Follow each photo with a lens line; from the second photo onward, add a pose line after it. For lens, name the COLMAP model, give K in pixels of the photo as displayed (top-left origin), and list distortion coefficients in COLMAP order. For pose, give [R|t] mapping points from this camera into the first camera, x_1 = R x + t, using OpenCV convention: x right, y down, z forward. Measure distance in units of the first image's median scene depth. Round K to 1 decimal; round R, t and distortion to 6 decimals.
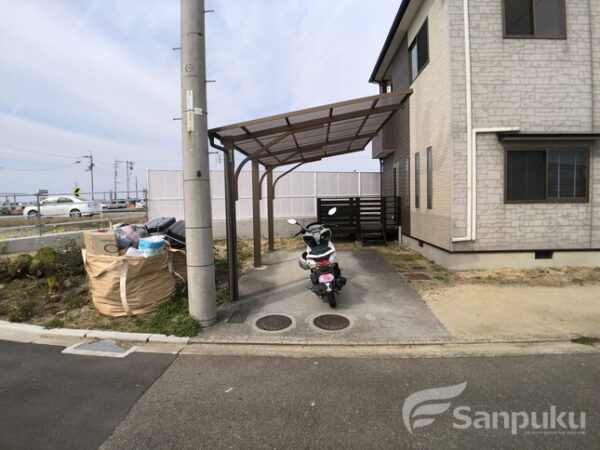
lens RADIAL K [[325.9, 0, 298.1], [0, 325.9, 221.1], [0, 0, 1]] dist [-0.080993, 0.013647]
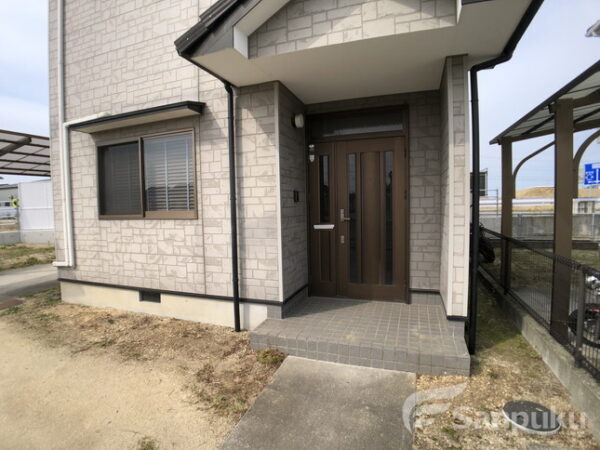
lens RADIAL K [[325.9, 0, 299.6], [0, 325.9, 224.7], [0, 0, 1]] dist [-0.080993, 0.013647]
pose [[0.957008, 0.016181, -0.289611, 1.317757], [-0.015194, 0.999869, 0.005656, -0.055276], [0.289664, -0.001013, 0.957128, 0.439195]]
